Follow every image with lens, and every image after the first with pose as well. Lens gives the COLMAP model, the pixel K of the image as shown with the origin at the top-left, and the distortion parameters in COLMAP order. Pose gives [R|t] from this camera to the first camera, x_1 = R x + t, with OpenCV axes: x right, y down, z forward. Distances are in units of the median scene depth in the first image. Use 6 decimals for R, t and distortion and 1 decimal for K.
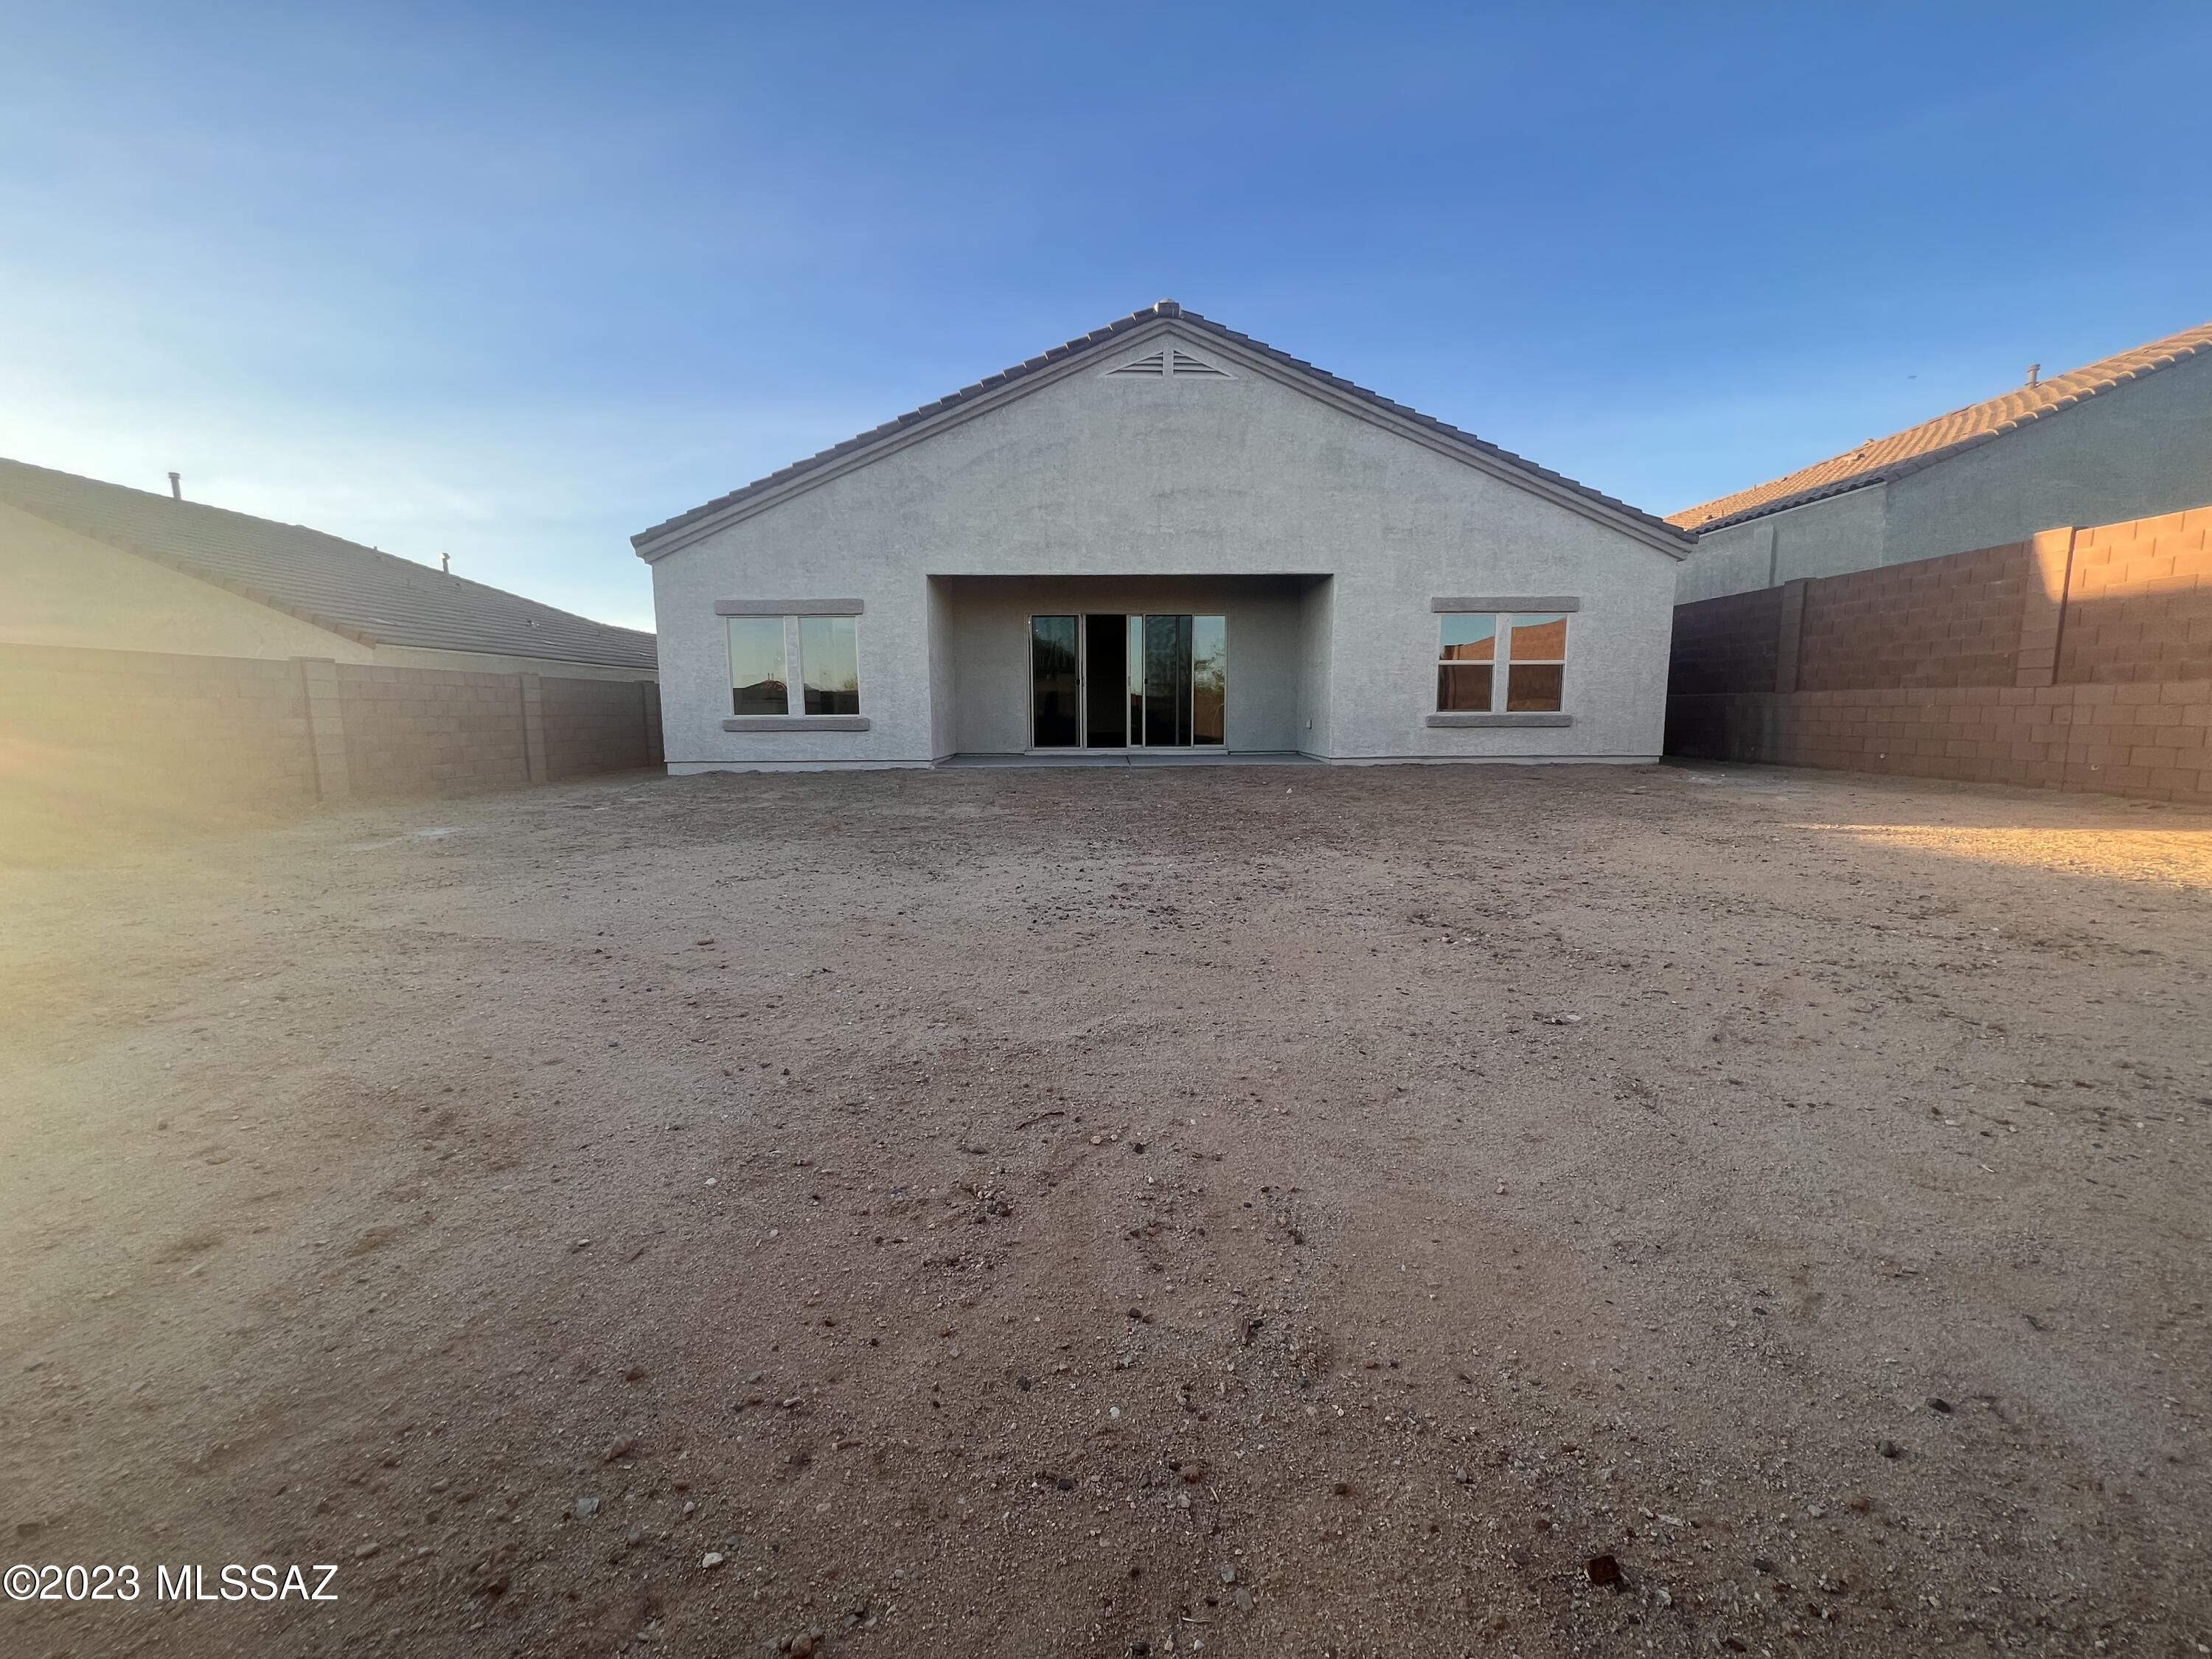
lens RADIAL K [[888.9, 0, 1105.8], [0, 888.9, 829.5], [0, 0, 1]] dist [-0.003852, -0.000515]
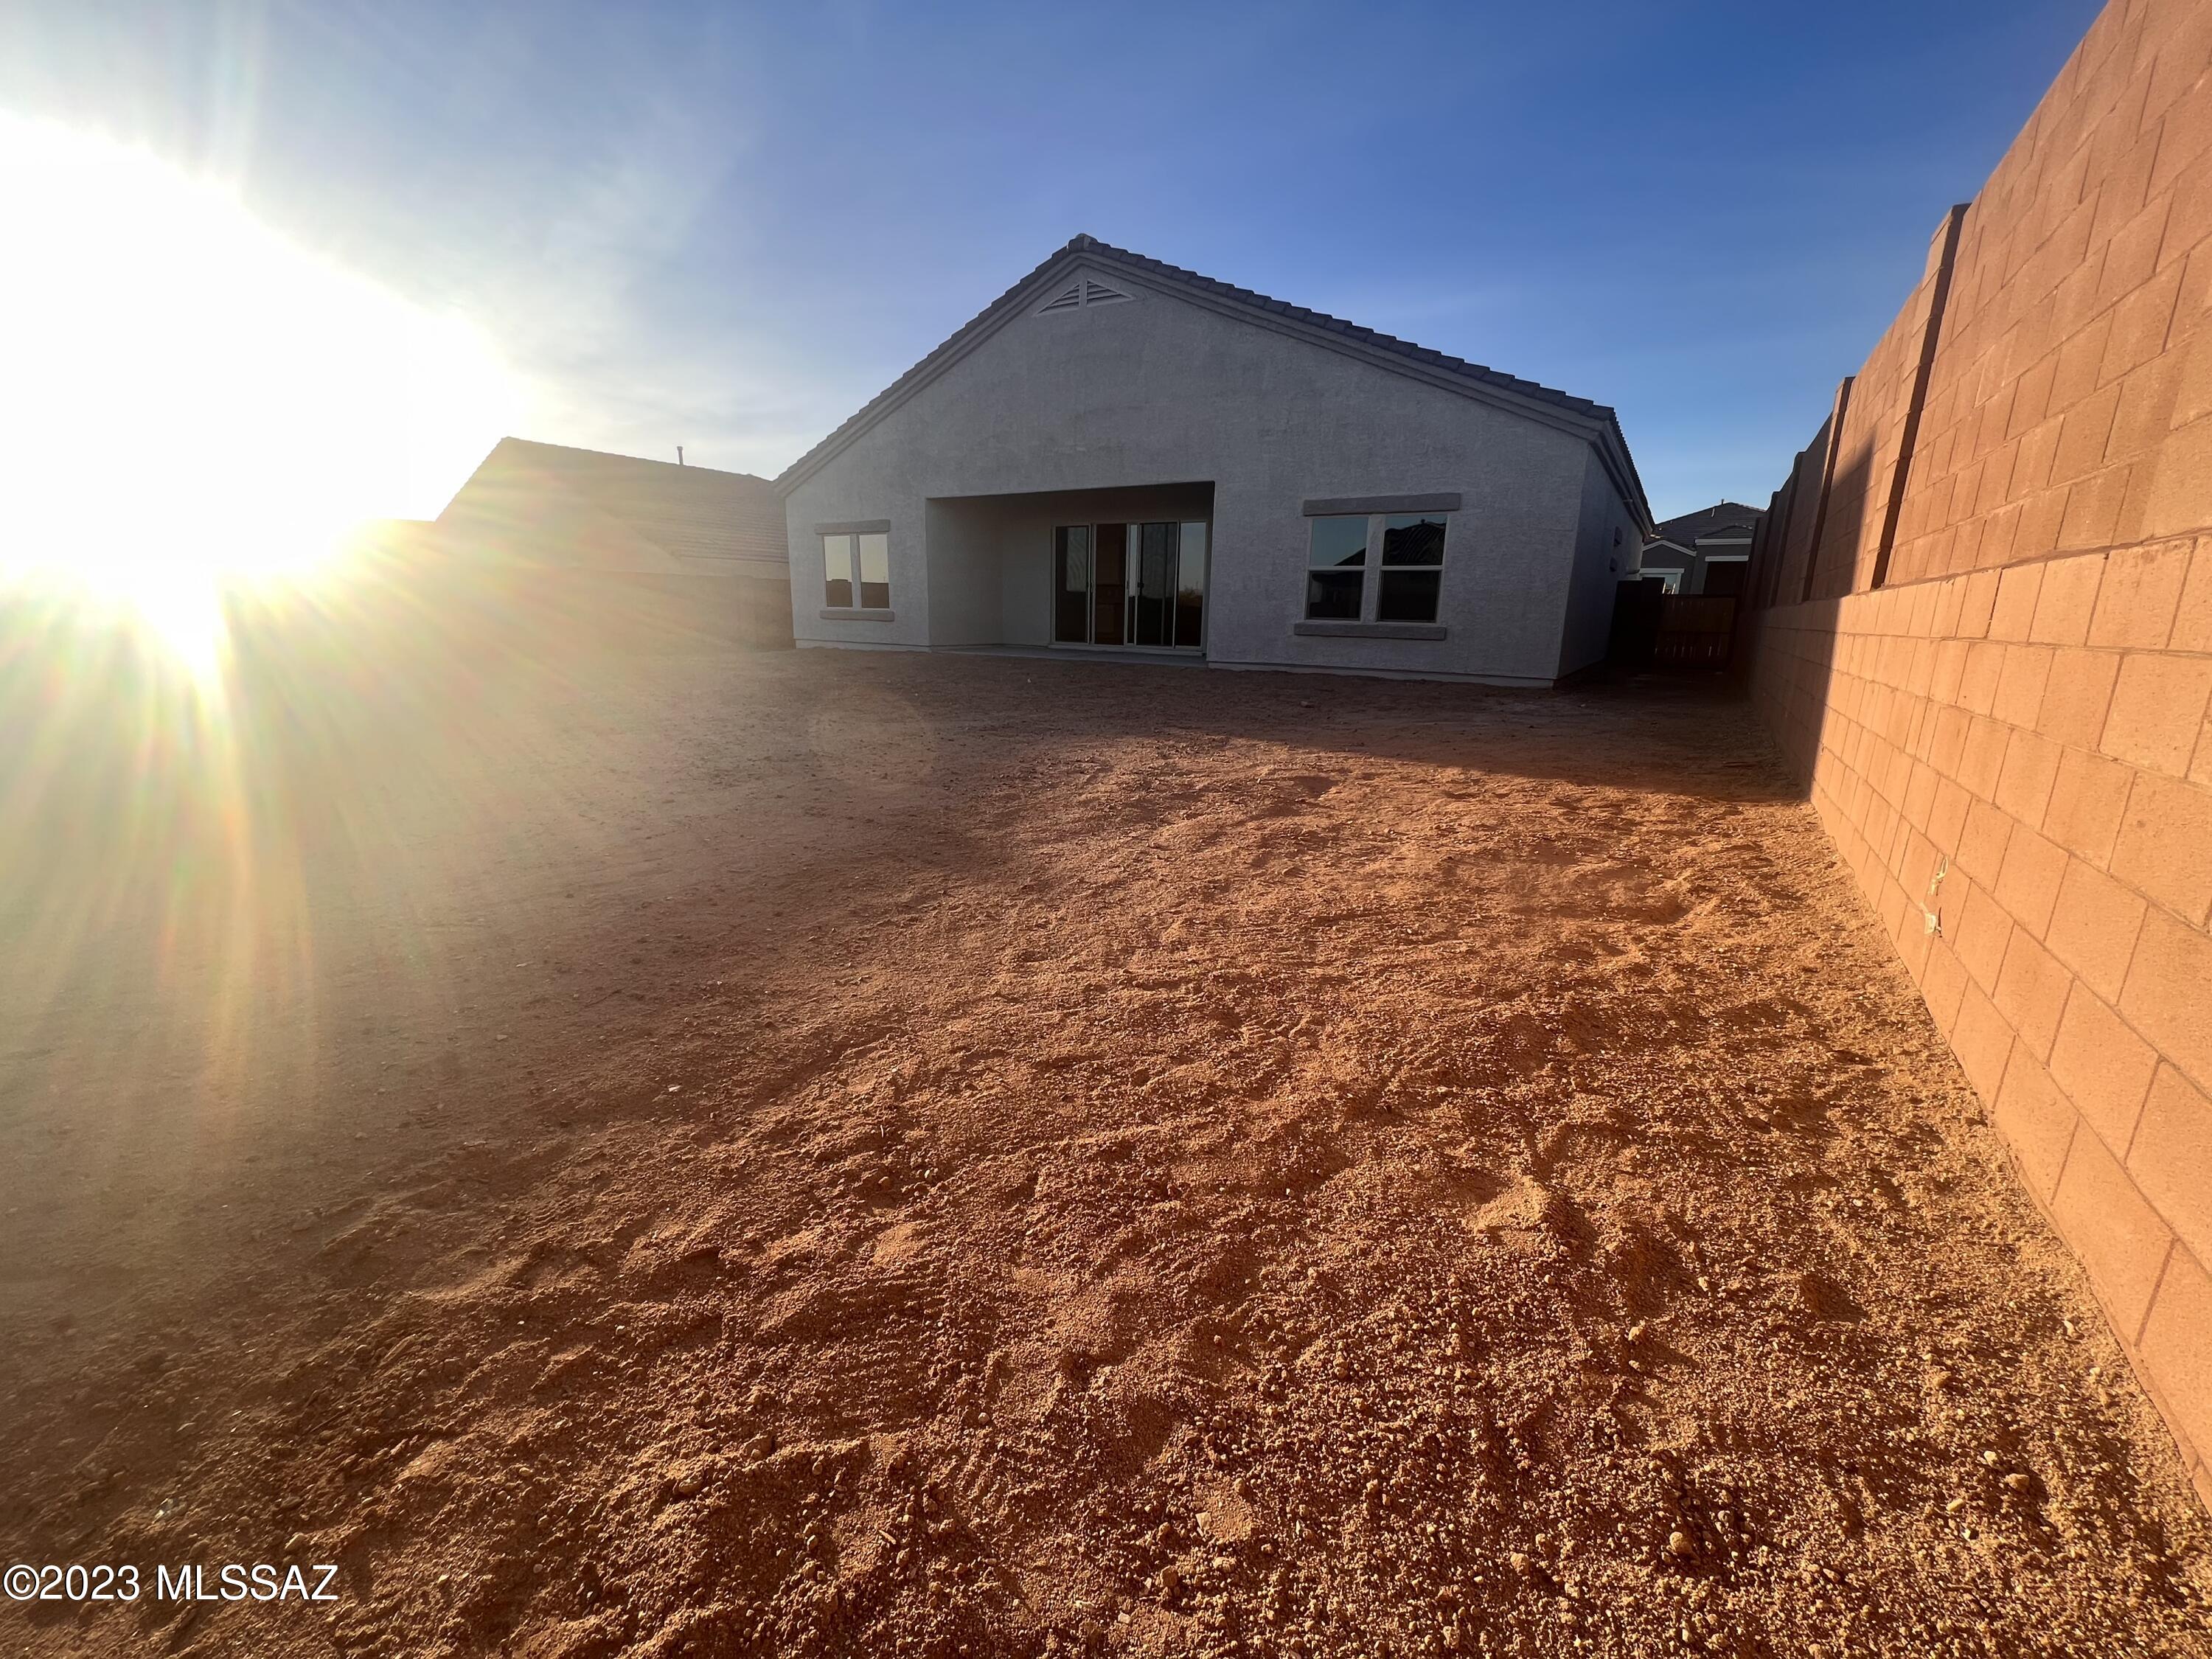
lens RADIAL K [[888.9, 0, 1106.2], [0, 888.9, 827.9], [0, 0, 1]] dist [-0.003852, -0.000515]
pose [[0.837637, 0.152291, -0.524569, 0.741851], [-0.099314, 0.986802, 0.127901, -0.008374], [0.537124, -0.055037, 0.841706, 0.038063]]
